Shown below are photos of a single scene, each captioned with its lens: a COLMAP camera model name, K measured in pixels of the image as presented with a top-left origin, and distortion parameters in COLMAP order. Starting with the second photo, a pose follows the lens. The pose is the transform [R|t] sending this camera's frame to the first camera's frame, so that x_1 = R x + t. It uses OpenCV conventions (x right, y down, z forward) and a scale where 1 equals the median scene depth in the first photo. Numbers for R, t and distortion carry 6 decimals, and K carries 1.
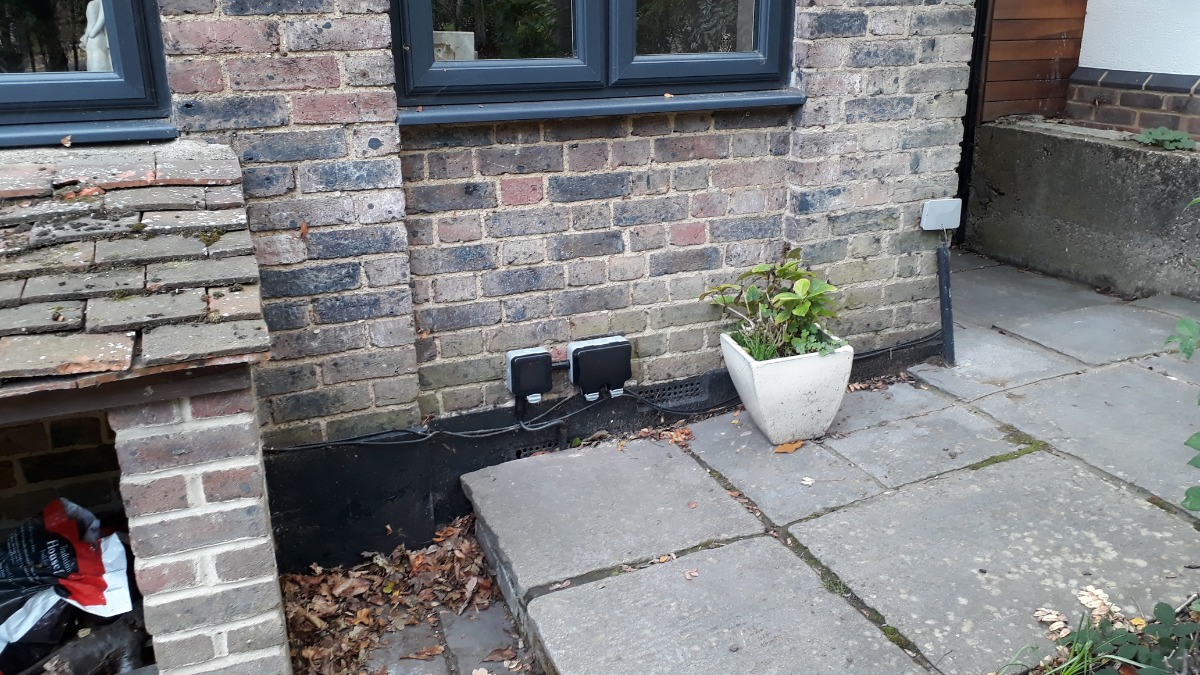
lens RADIAL K [[955.5, 0, 598.6], [0, 955.5, 334.6], [0, 0, 1]] dist [0.024137, -0.021571]
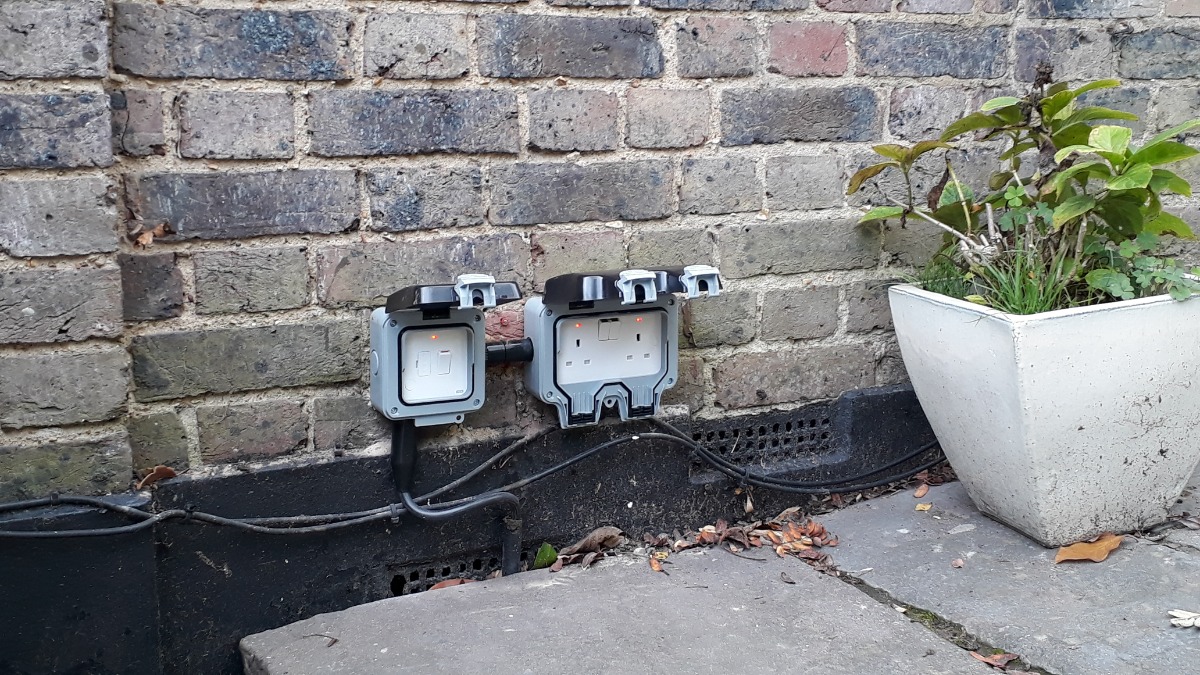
lens RADIAL K [[1356.4, 0, 600.5], [0, 1356.4, 338.0], [0, 0, 1]] dist [-0.002143, 0.000000]
pose [[0.996806, -0.000745, 0.079854, -0.046857], [0.012647, 0.988810, -0.148646, 0.111510], [-0.078849, 0.149181, 0.985661, 0.447467]]
